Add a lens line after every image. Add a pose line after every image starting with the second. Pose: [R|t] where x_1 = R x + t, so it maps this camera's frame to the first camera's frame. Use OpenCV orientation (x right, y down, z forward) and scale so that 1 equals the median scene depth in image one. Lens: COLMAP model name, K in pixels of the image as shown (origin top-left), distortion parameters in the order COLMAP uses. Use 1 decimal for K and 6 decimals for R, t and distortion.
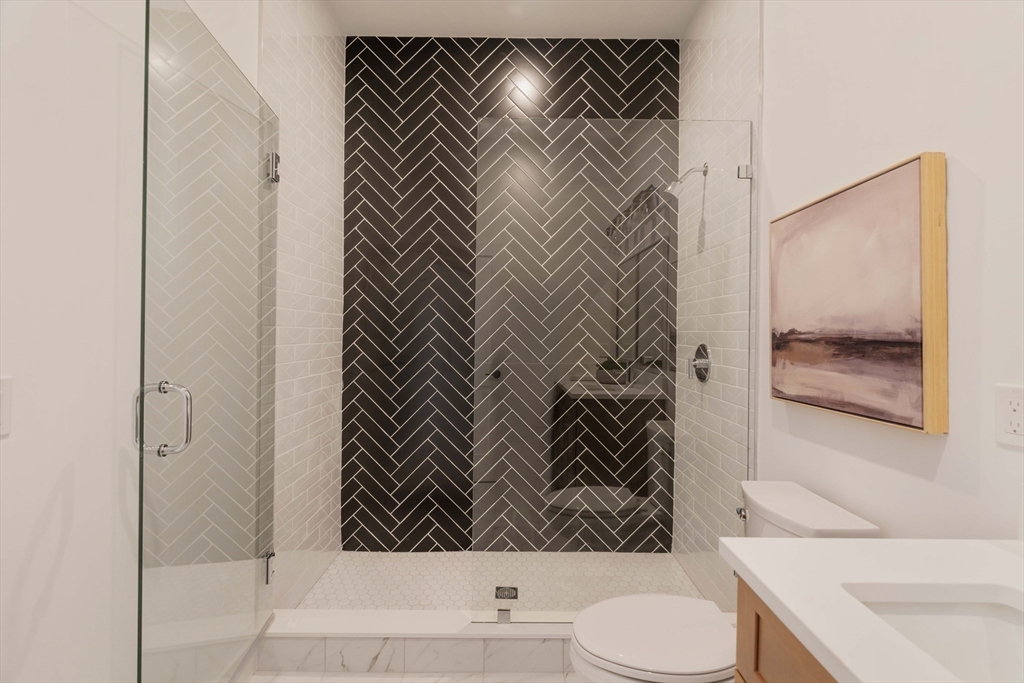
lens RADIAL K [[472.3, 0, 510.4], [0, 472.3, 336.0], [0, 0, 1]] dist [-0.005120, 0.000559]
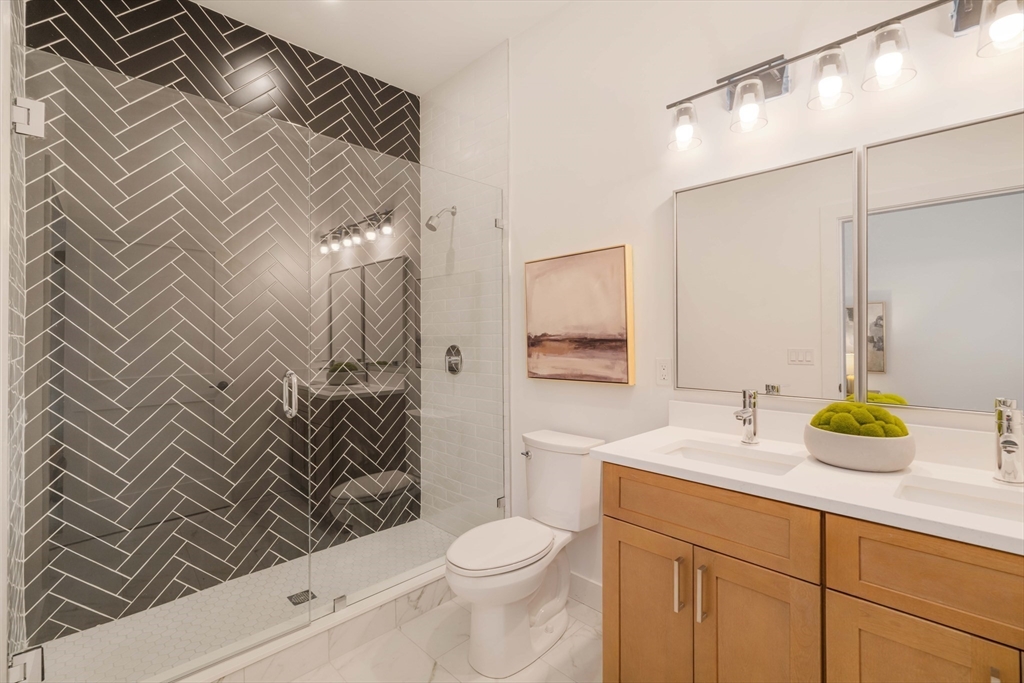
lens RADIAL K [[472.3, 0, 500.3], [0, 472.3, 339.4], [0, 0, 1]] dist [-0.005120, 0.000559]
pose [[0.711886, -0.018584, 0.702049, -0.573380], [0.018605, 0.999798, 0.007601, -0.007768], [-0.702048, 0.007651, 0.712088, -0.024388]]
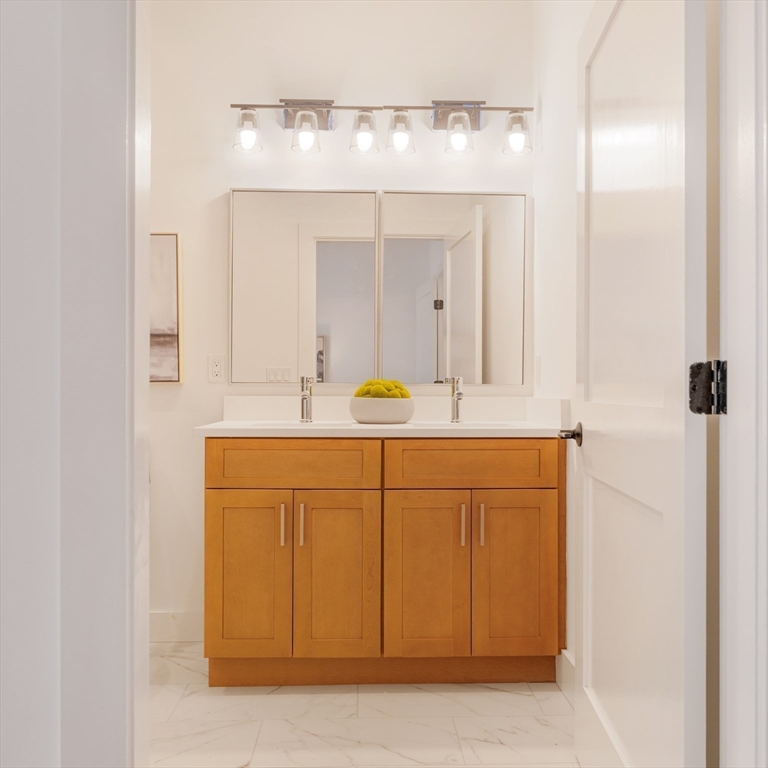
lens RADIAL K [[769.7, 0, 390.2], [0, 769.7, 391.0], [0, 0, 1]] dist [0.037751, 0.000000]
pose [[-0.029668, -0.007154, 0.999534, -1.404240], [0.003050, 0.999969, 0.007247, 0.138615], [-0.999555, 0.003263, -0.029646, 0.164434]]
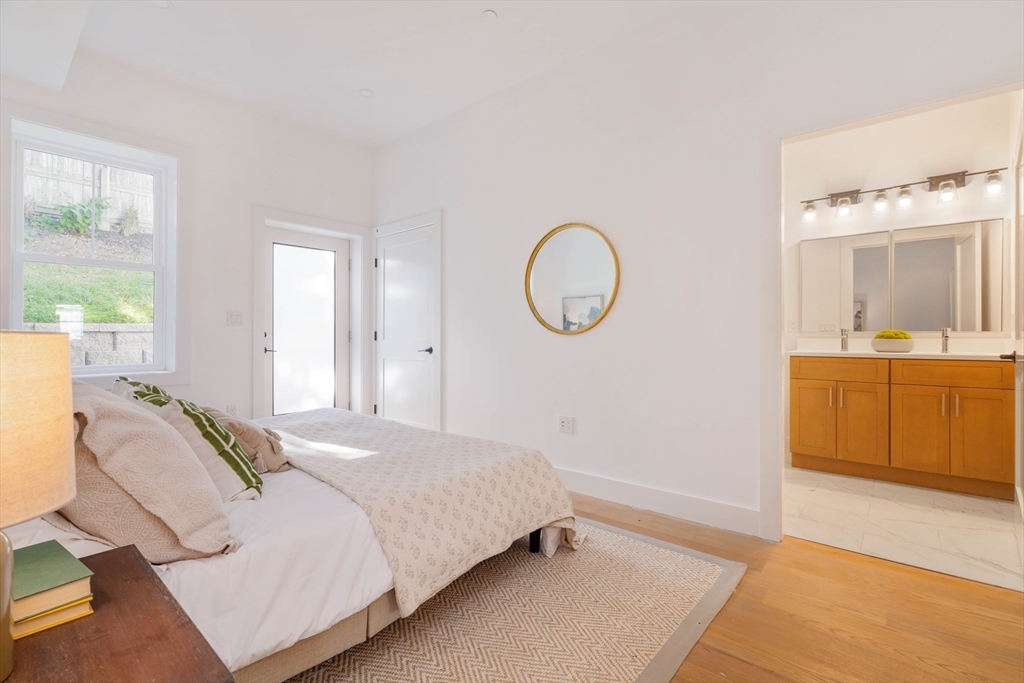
lens RADIAL K [[472.3, 0, 503.0], [0, 472.3, 337.0], [0, 0, 1]] dist [-0.005120, 0.000559]
pose [[0.655368, -0.006750, 0.755279, -2.384988], [0.009117, 0.999958, 0.001027, 0.140233], [-0.755254, 0.006213, 0.655402, 0.060933]]
